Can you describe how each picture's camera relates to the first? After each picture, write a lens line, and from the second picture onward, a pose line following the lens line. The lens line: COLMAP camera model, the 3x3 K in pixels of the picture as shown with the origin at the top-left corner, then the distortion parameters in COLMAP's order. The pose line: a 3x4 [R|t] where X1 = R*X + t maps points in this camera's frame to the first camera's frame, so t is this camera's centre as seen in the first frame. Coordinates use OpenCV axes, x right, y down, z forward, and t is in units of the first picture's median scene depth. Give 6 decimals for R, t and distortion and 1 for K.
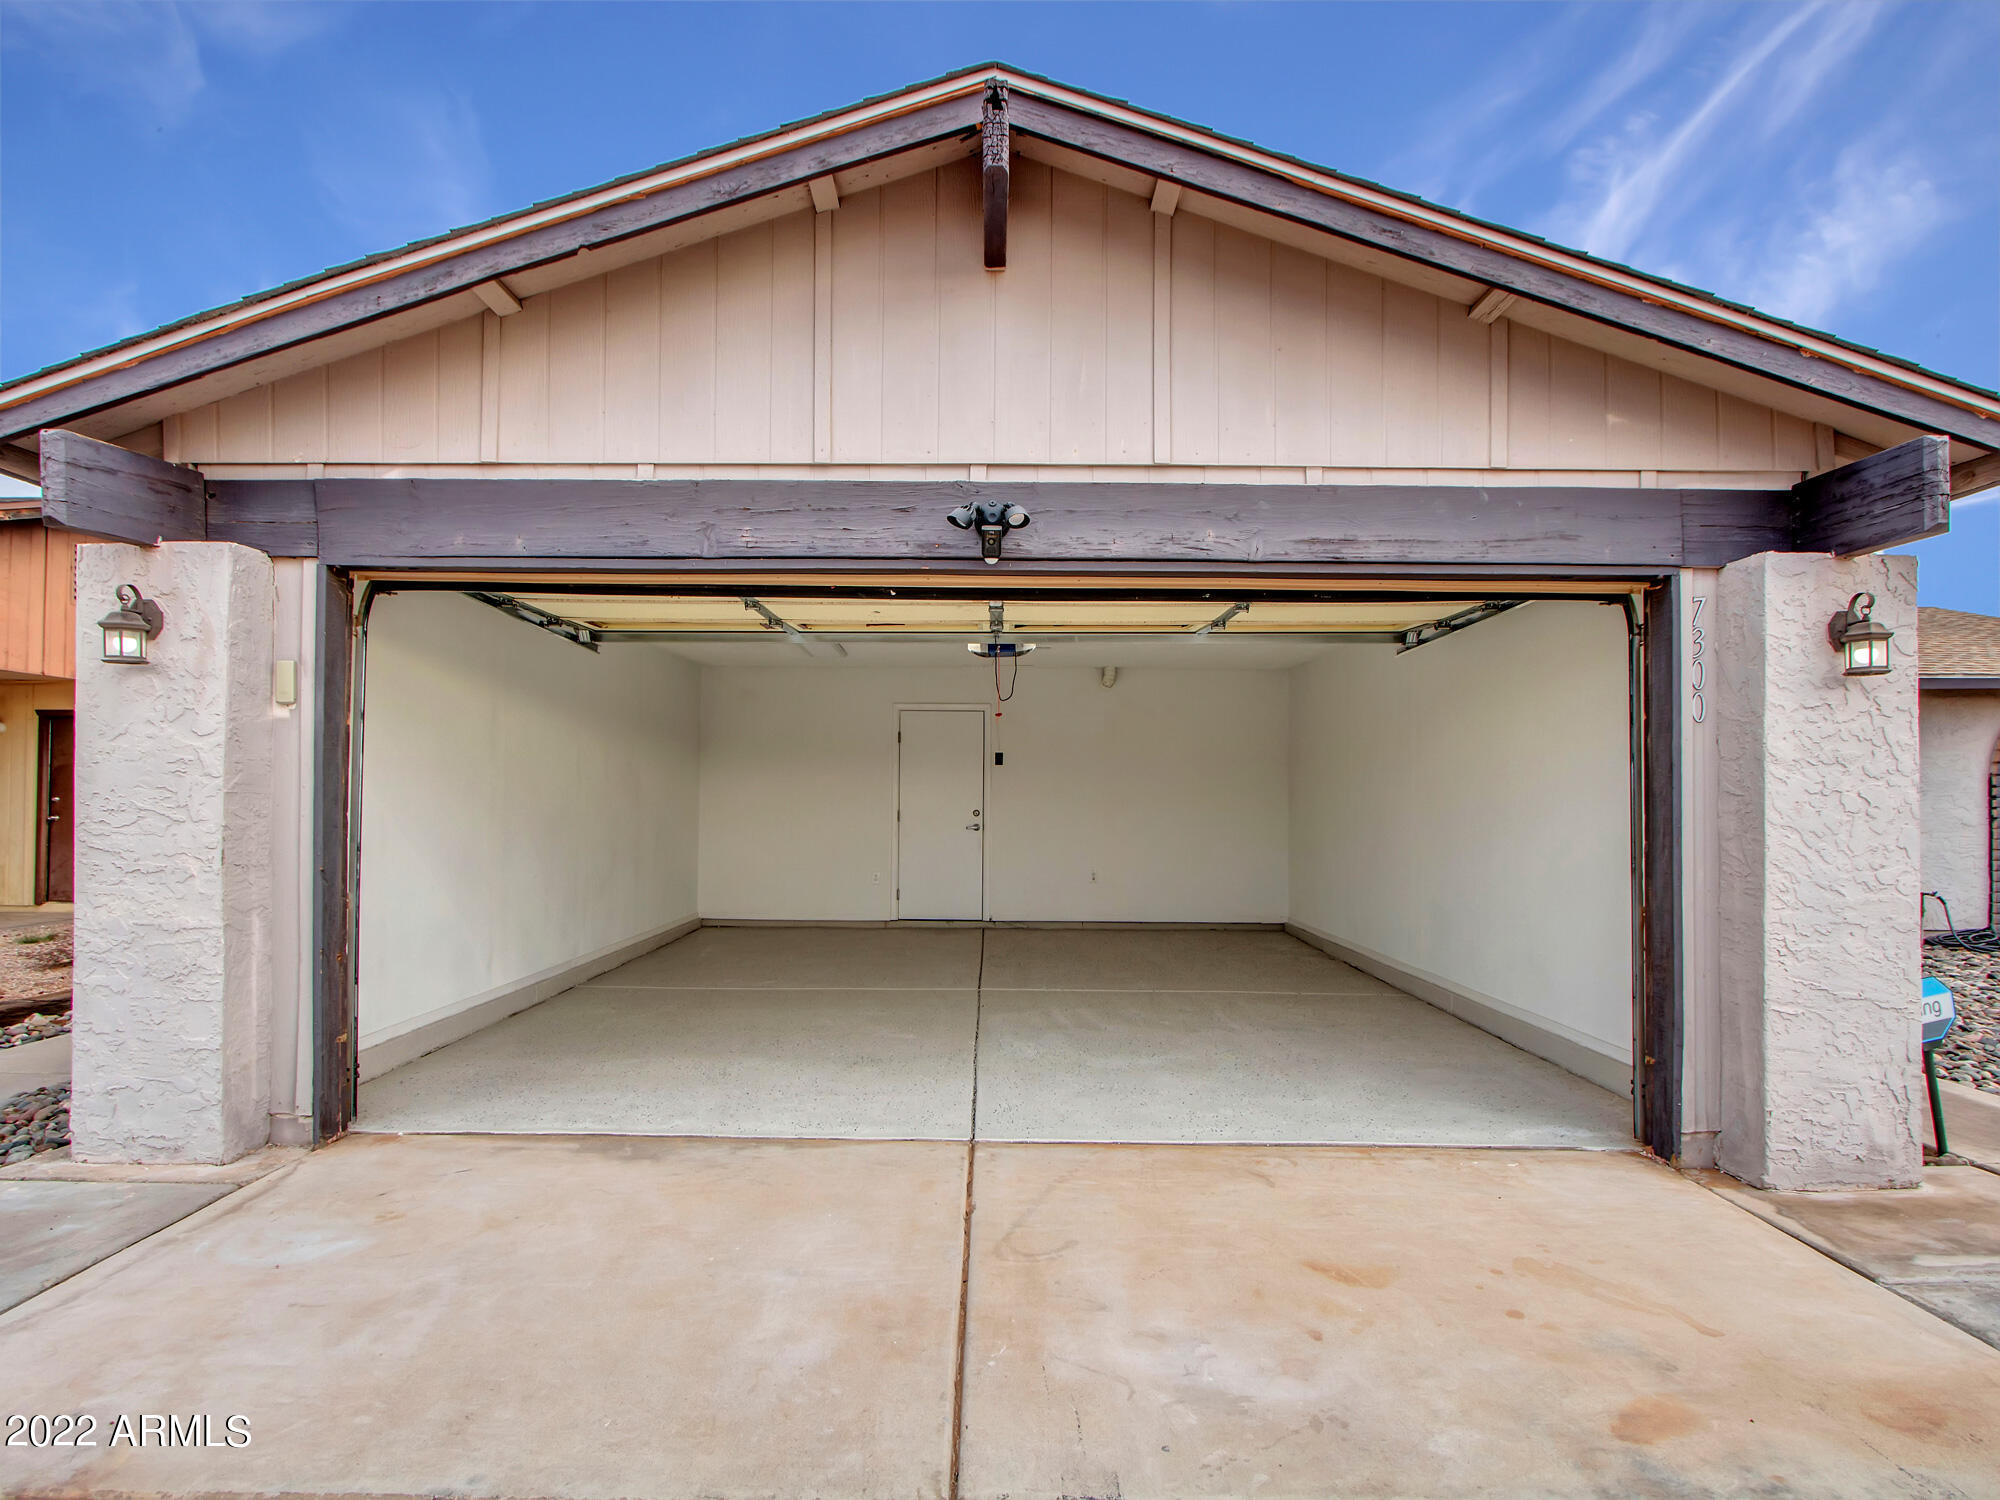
lens RADIAL K [[1038.3, 0, 996.6], [0, 1038.3, 777.5], [0, 0, 1]] dist [-0.013549, 0.000199]
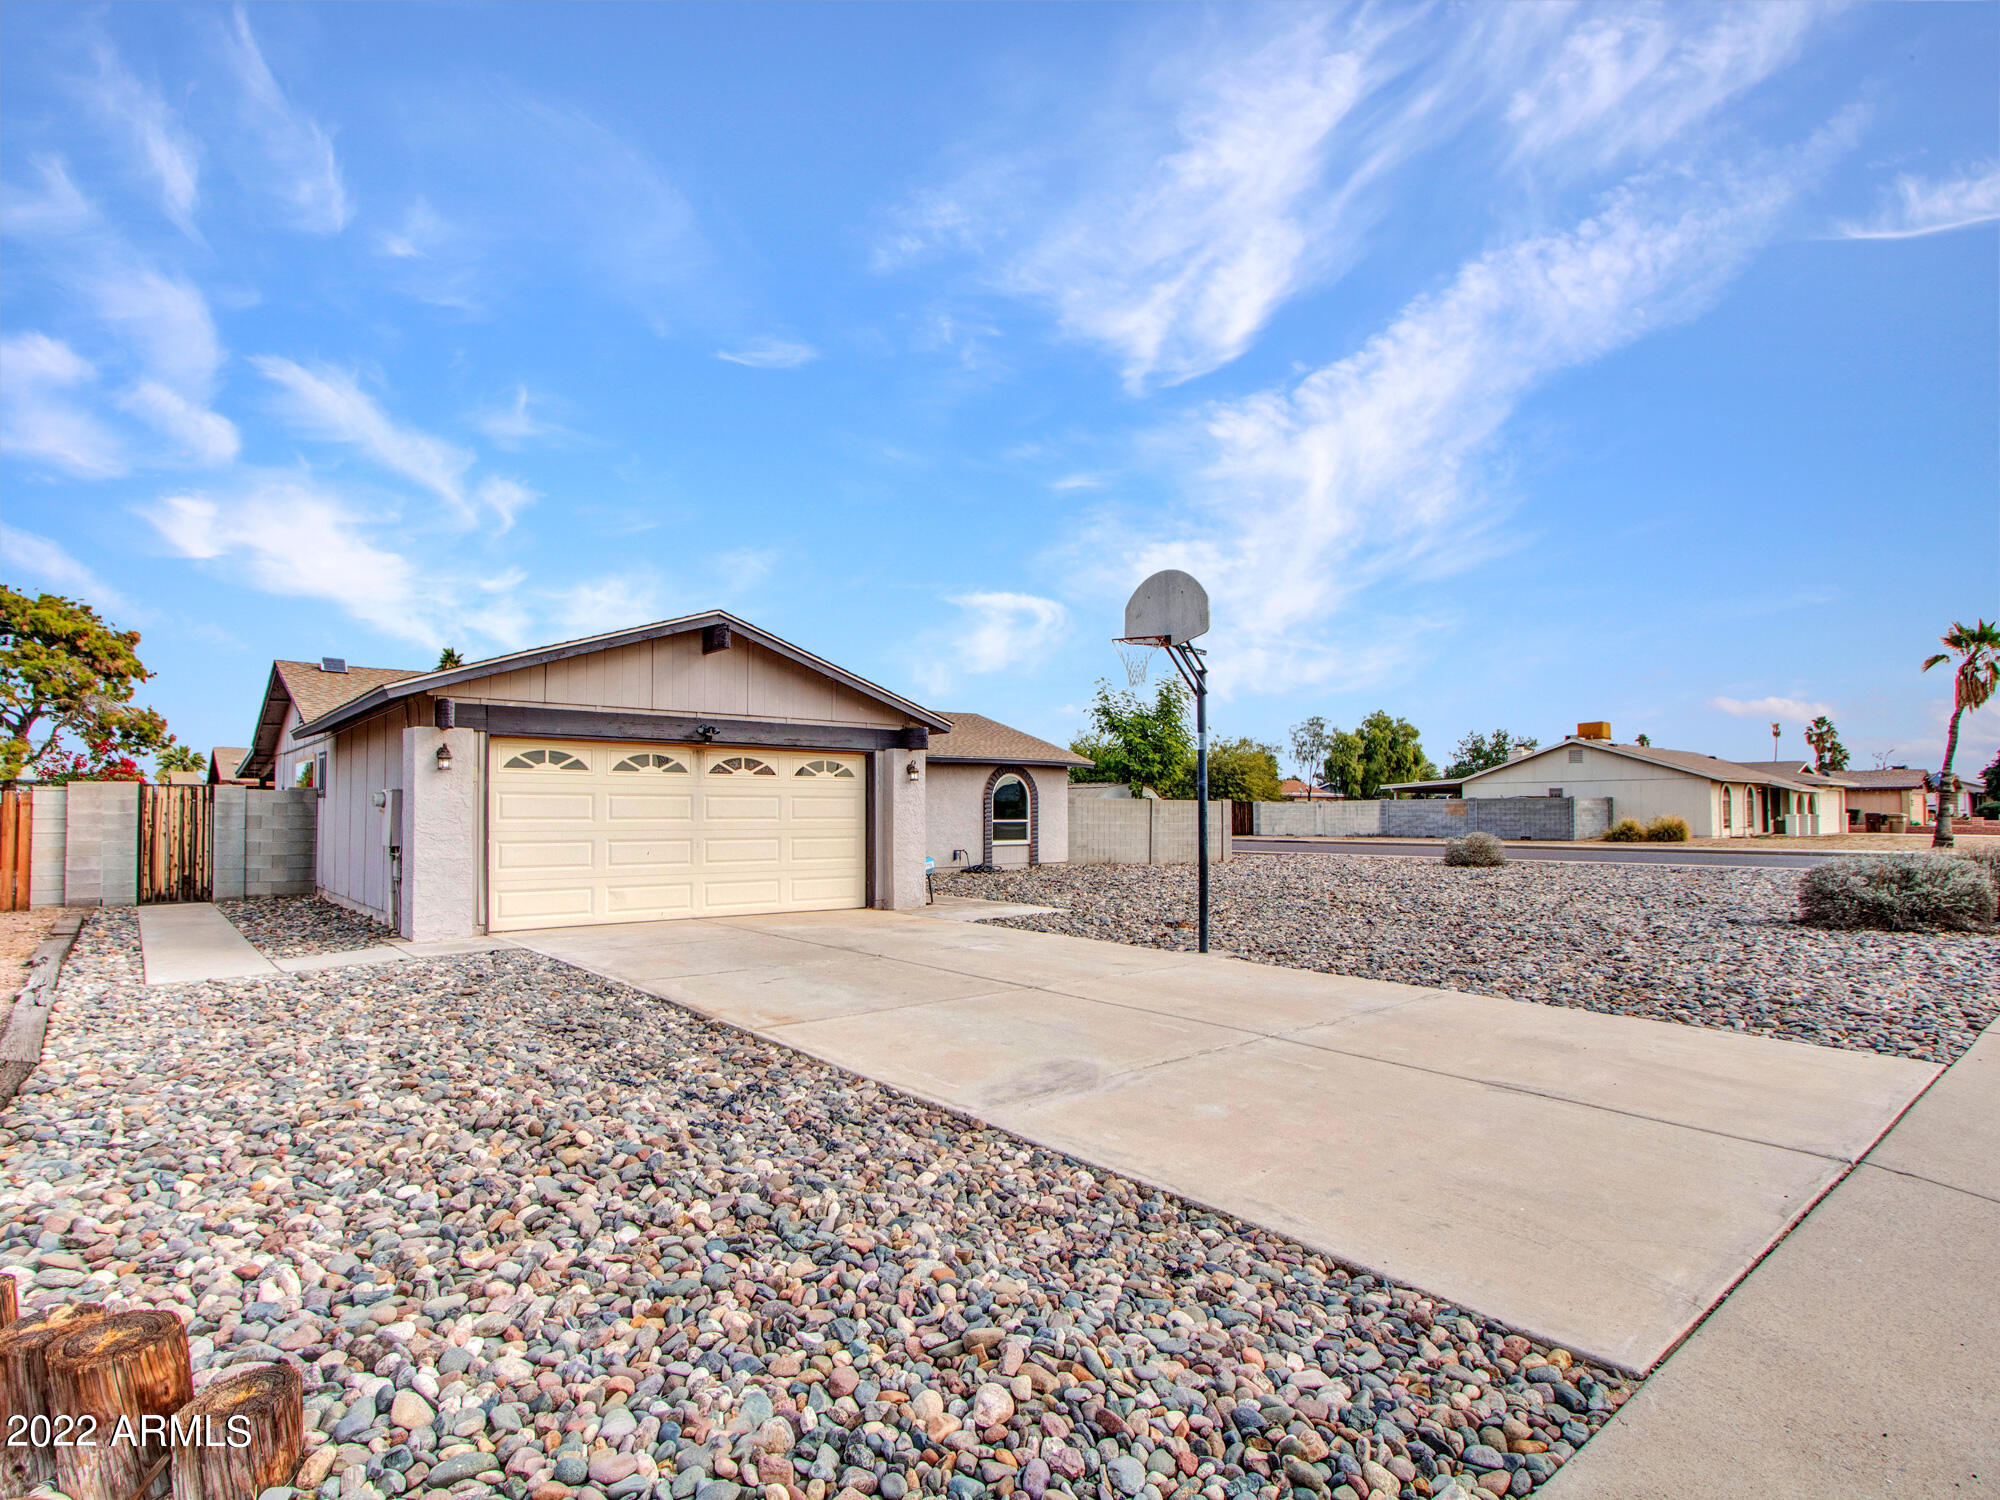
lens RADIAL K [[1038.3, 0, 996.6], [0, 1038.3, 777.5], [0, 0, 1]] dist [-0.013549, 0.000199]
pose [[0.758358, 0.014132, 0.651685, -1.489818], [-0.005220, 0.999865, -0.015608, -0.045288], [-0.651817, 0.008435, 0.758329, -2.188912]]
